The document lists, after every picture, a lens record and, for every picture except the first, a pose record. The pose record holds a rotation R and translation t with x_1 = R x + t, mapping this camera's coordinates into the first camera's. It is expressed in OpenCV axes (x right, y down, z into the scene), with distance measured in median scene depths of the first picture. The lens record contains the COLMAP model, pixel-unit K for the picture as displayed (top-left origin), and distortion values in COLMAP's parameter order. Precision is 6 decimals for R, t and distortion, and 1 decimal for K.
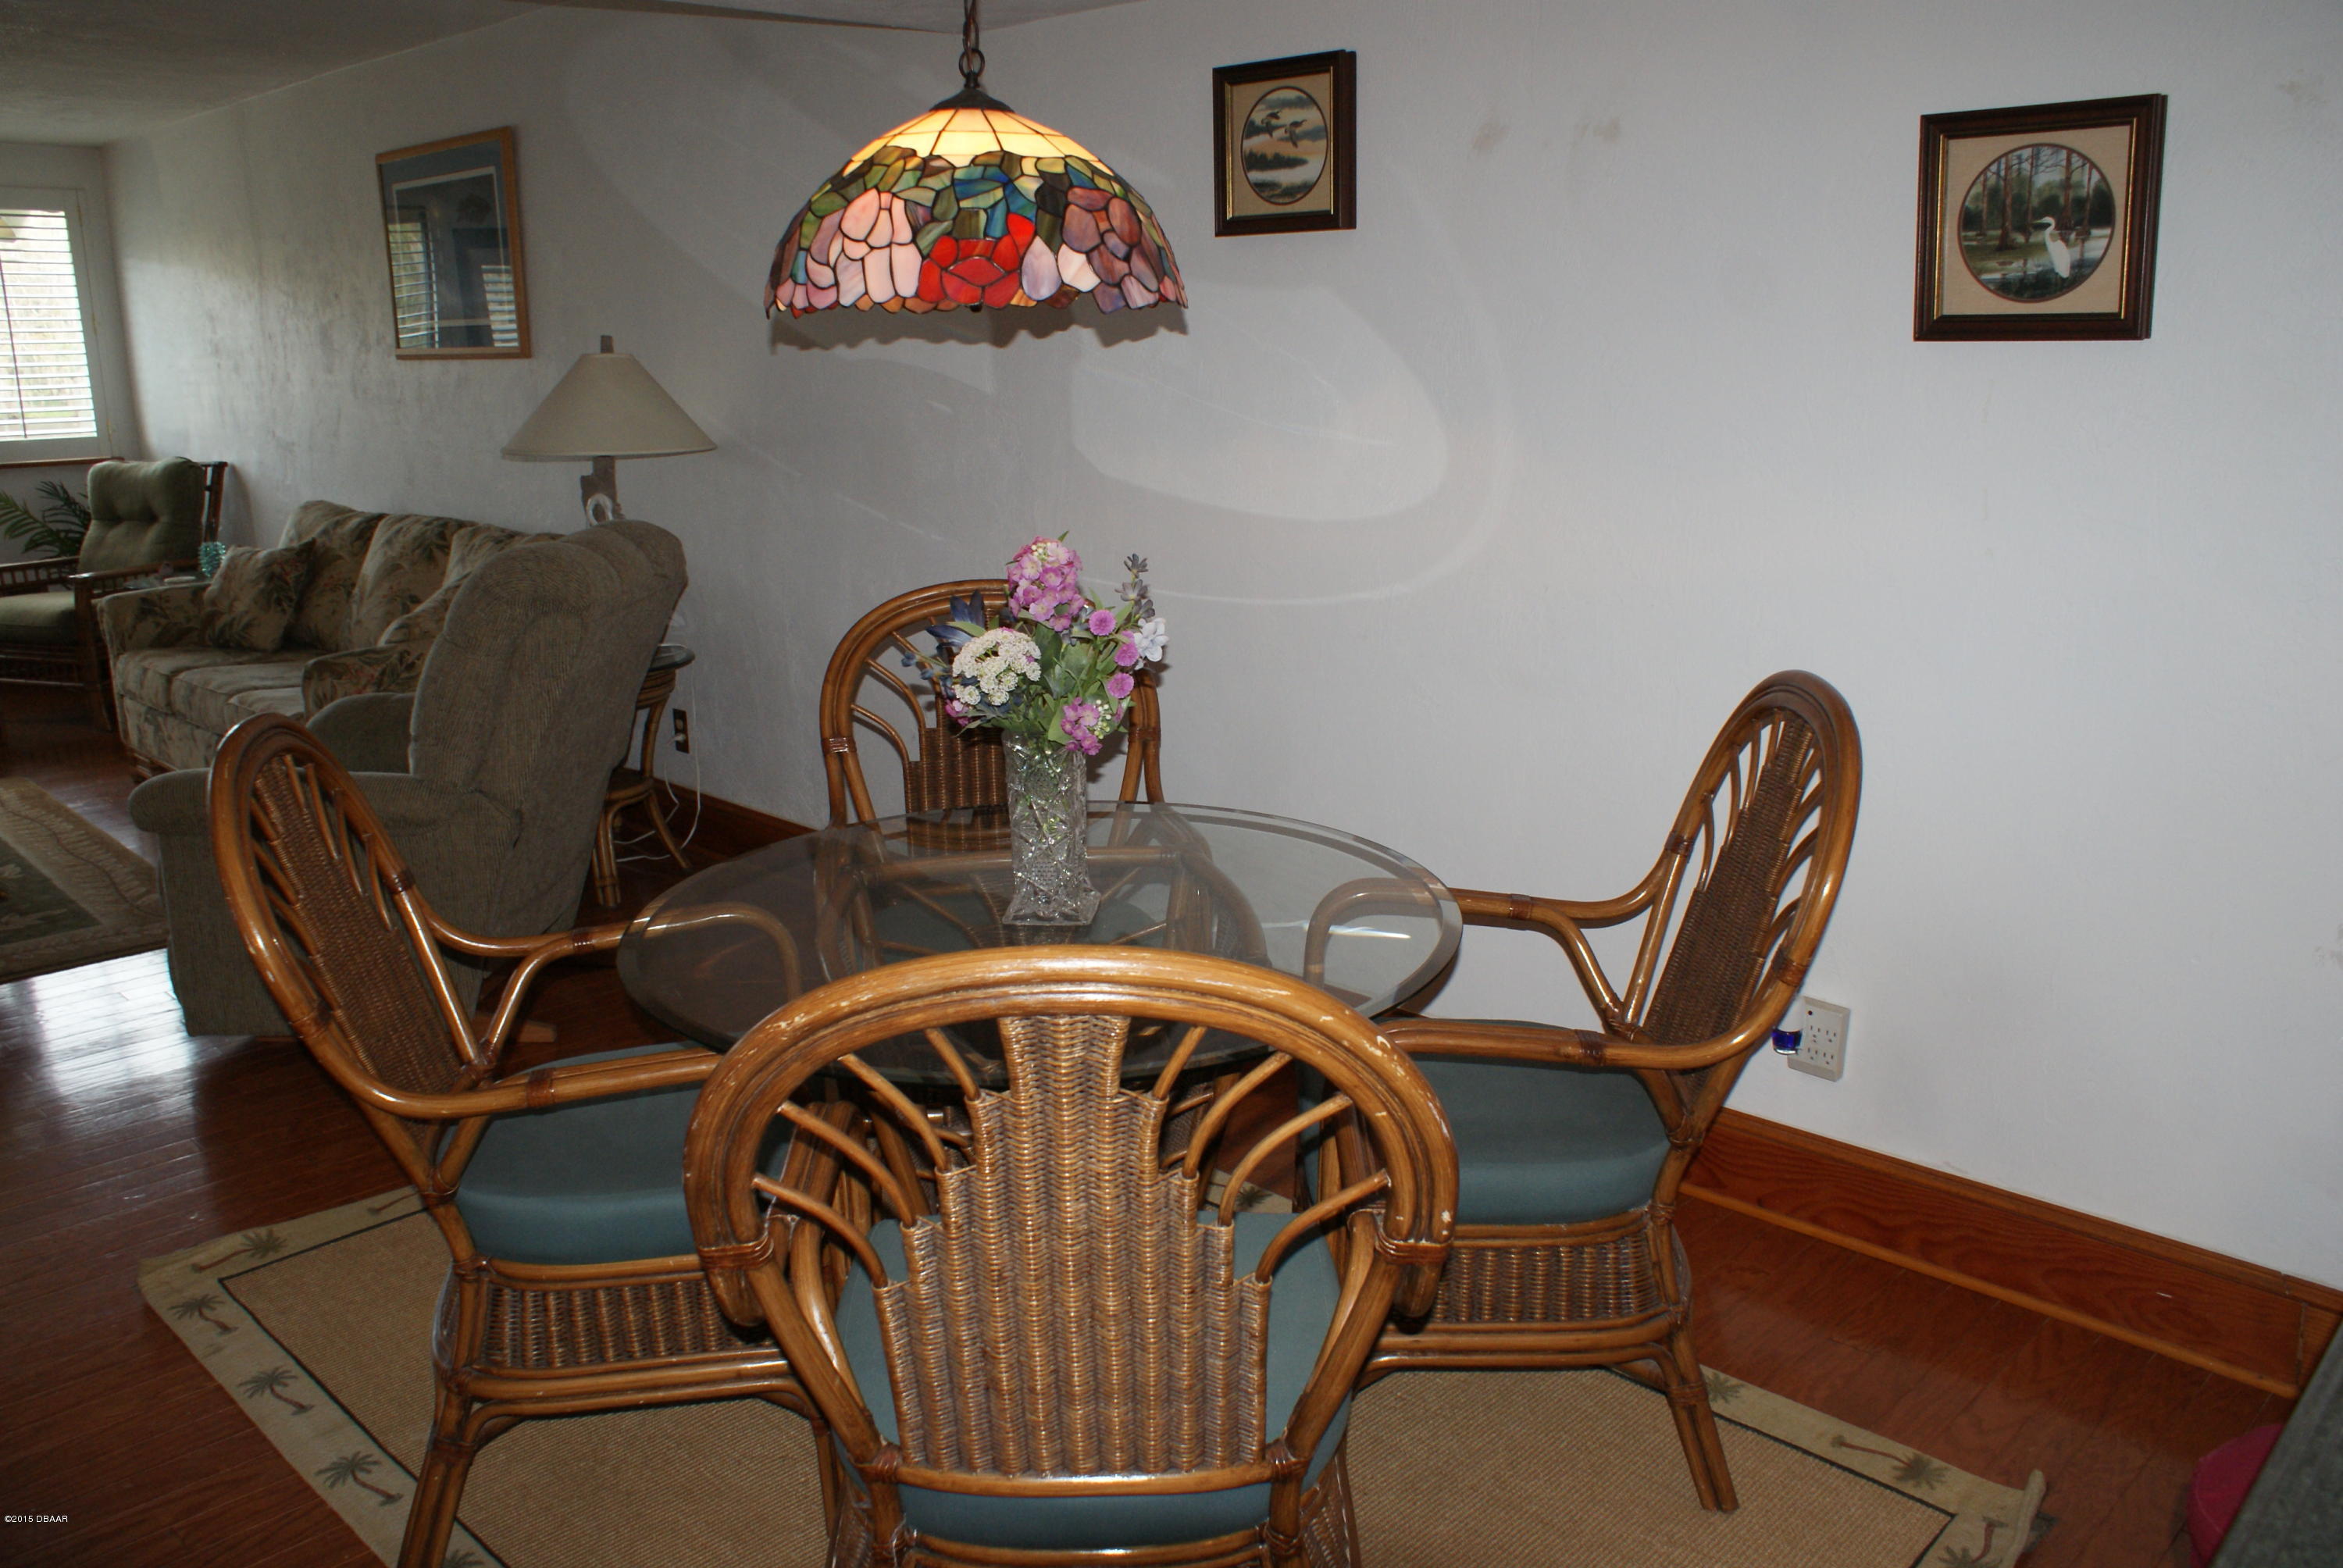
lens RADIAL K [[1870.4, 0, 1164.8], [0, 1870.4, 782.6], [0, 0, 1]] dist [-0.134300, 0.104300]
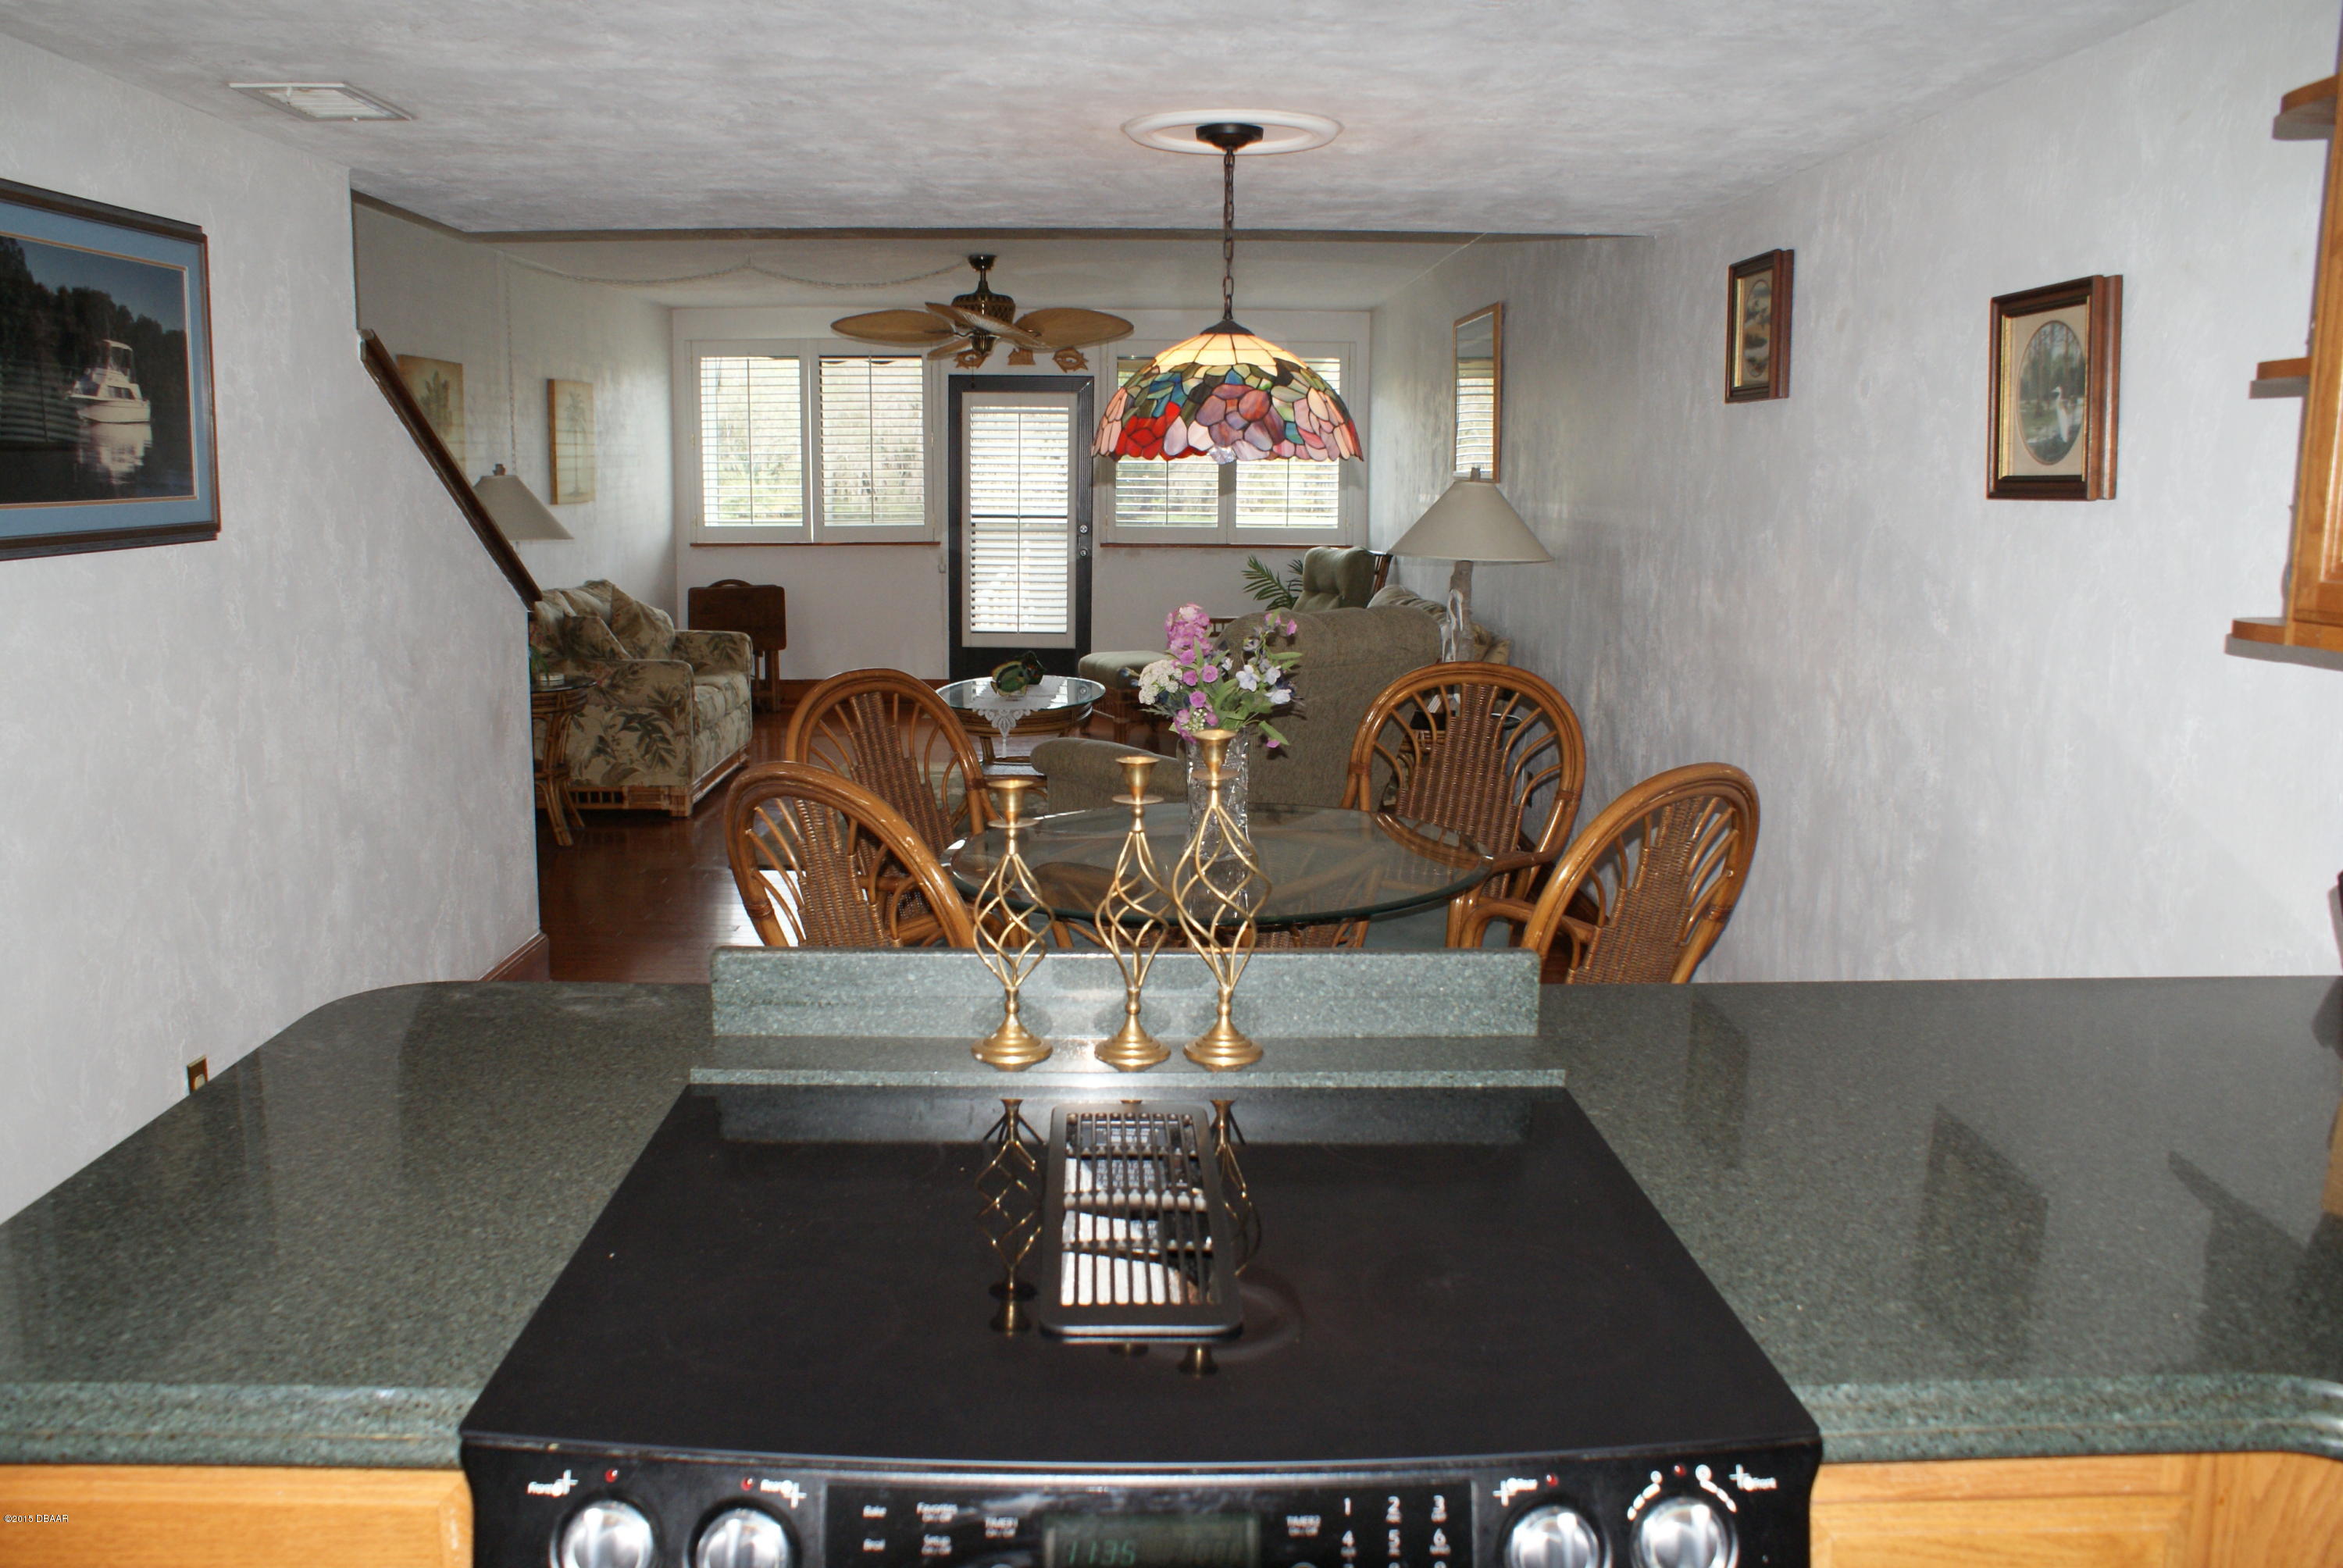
lens RADIAL K [[1870.4, 0, 1173.4], [0, 1870.4, 772.7], [0, 0, 1]] dist [-0.134300, 0.104300]
pose [[0.719428, 0.129257, -0.682434, 0.398661], [-0.178272, 0.983980, -0.001565, 0.005783], [0.671299, 0.122785, 0.730946, -0.058332]]
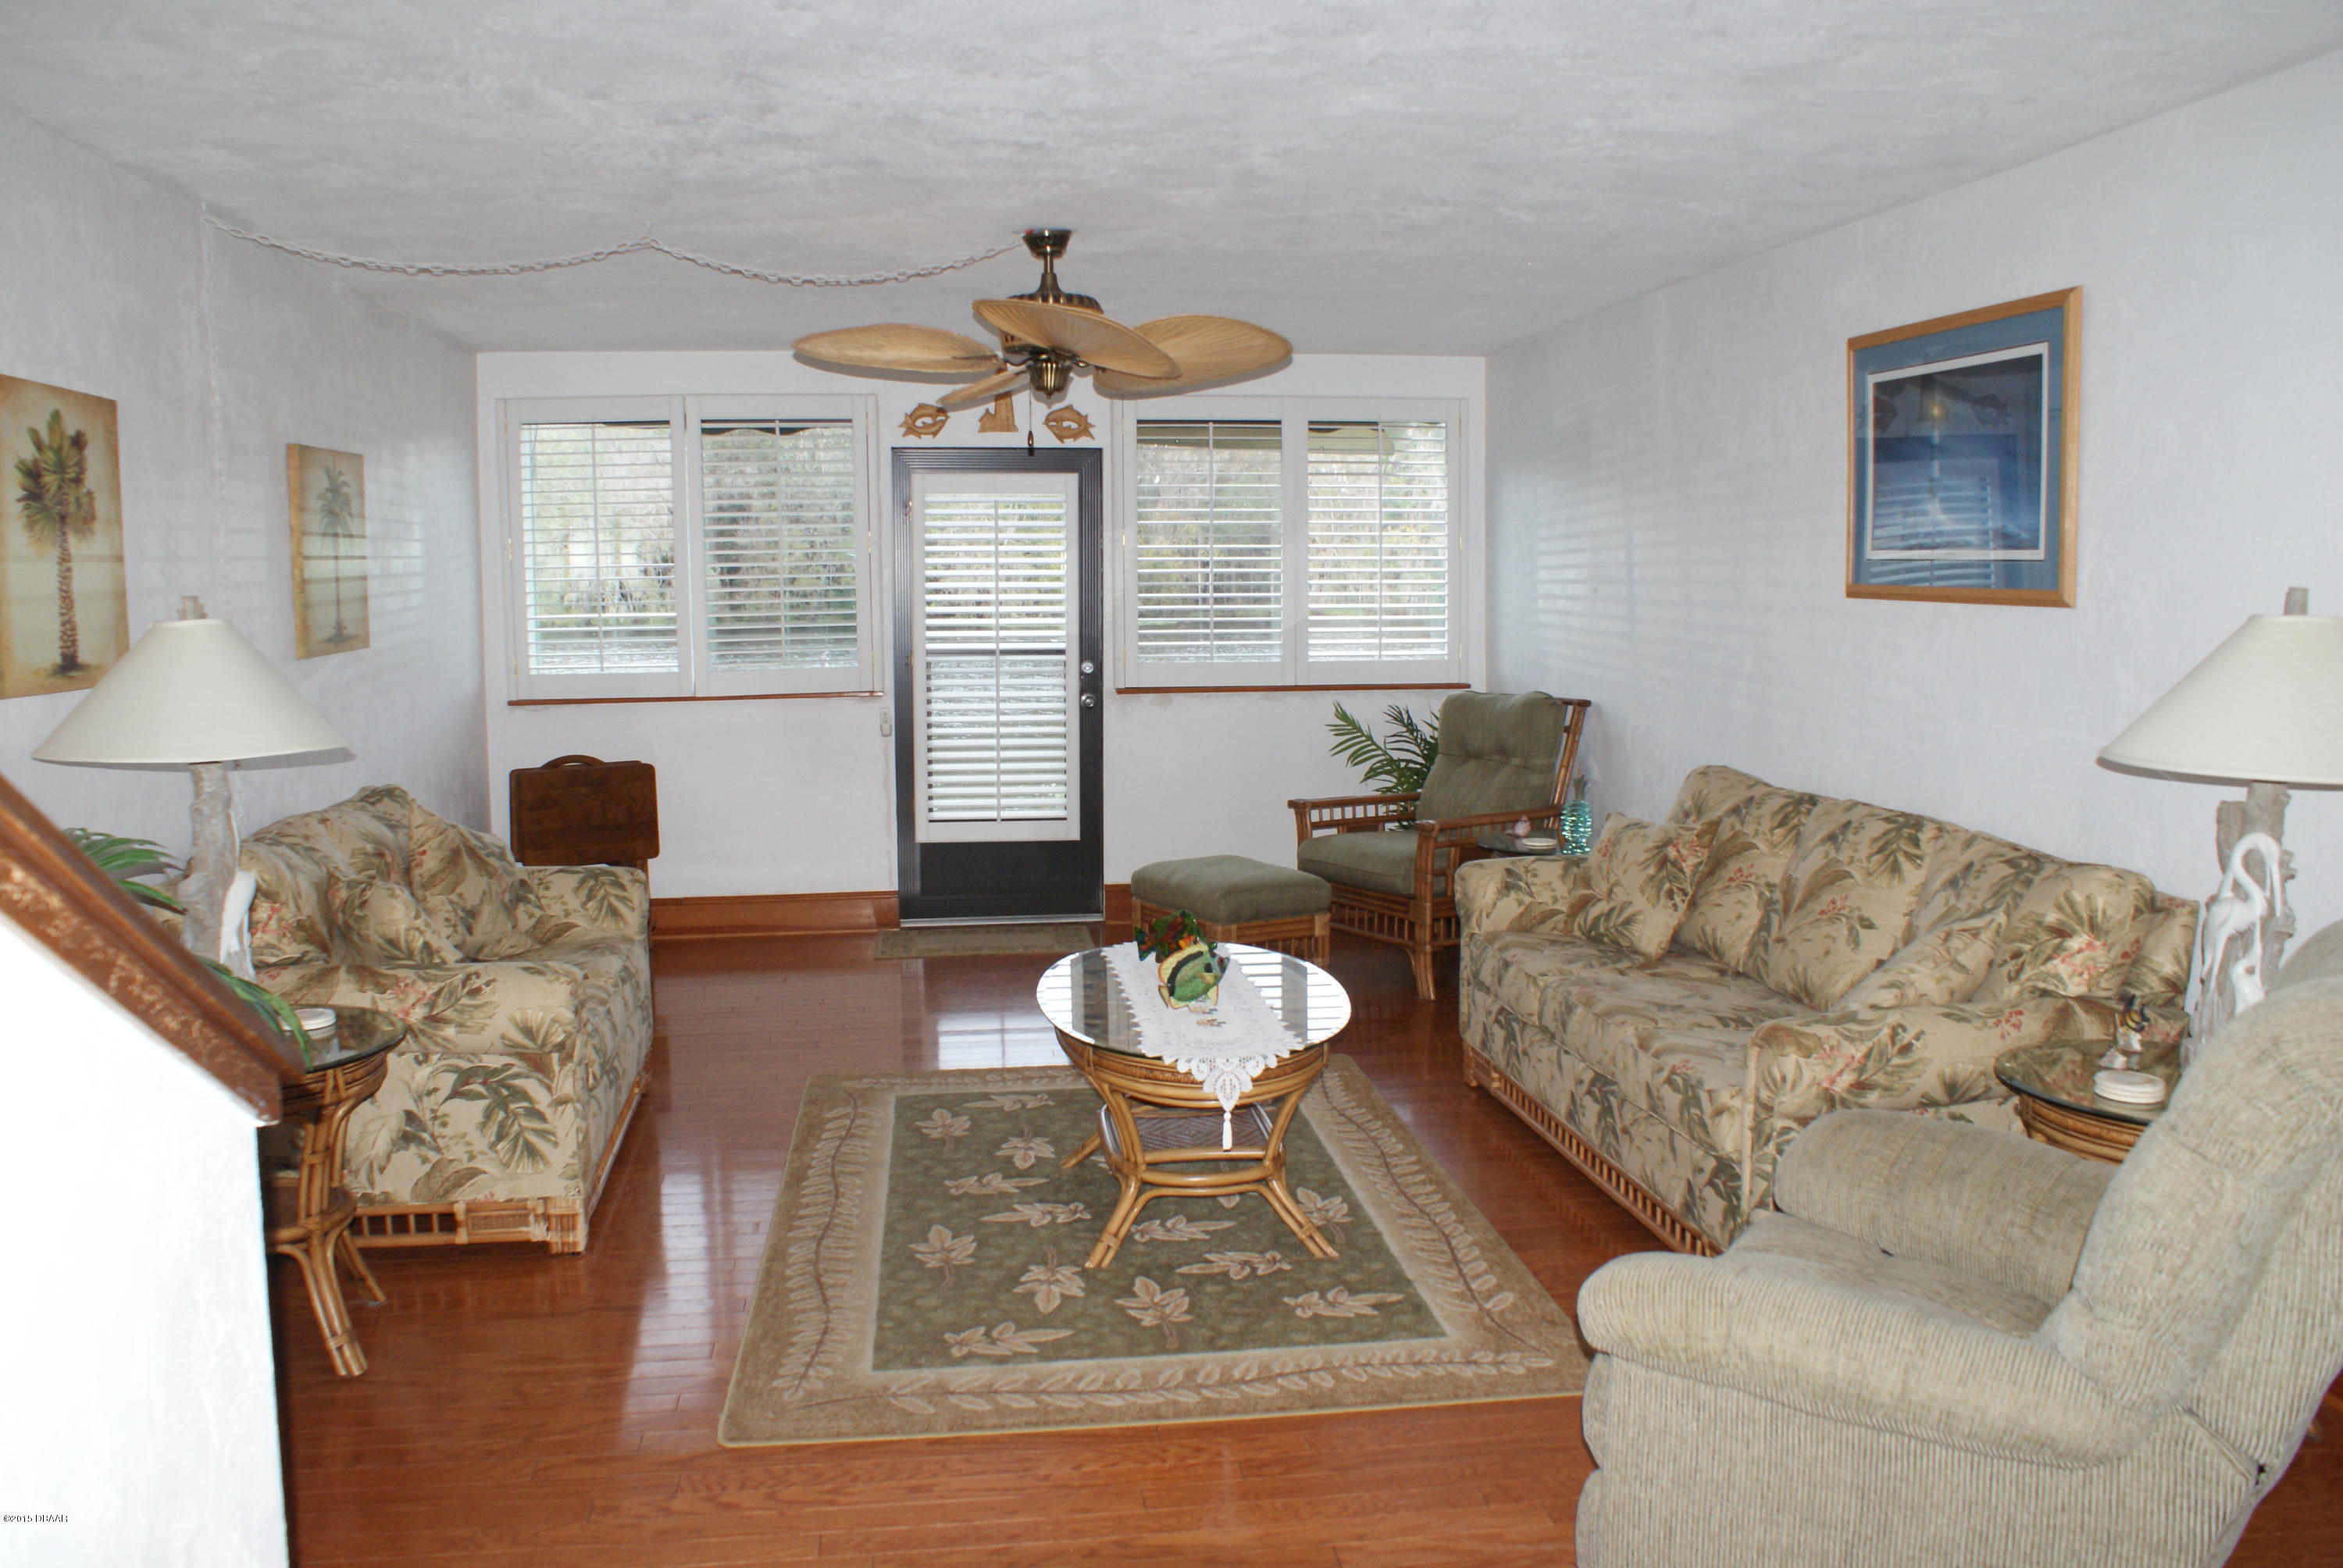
lens RADIAL K [[1870.4, 0, 1168.5], [0, 1870.4, 787.1], [0, 0, 1]] dist [-0.134300, 0.104300]
pose [[0.802135, 0.075437, -0.592359, -0.208407], [-0.142354, 0.987545, -0.067003, -0.066829], [0.579927, 0.138070, 0.802883, 0.244323]]
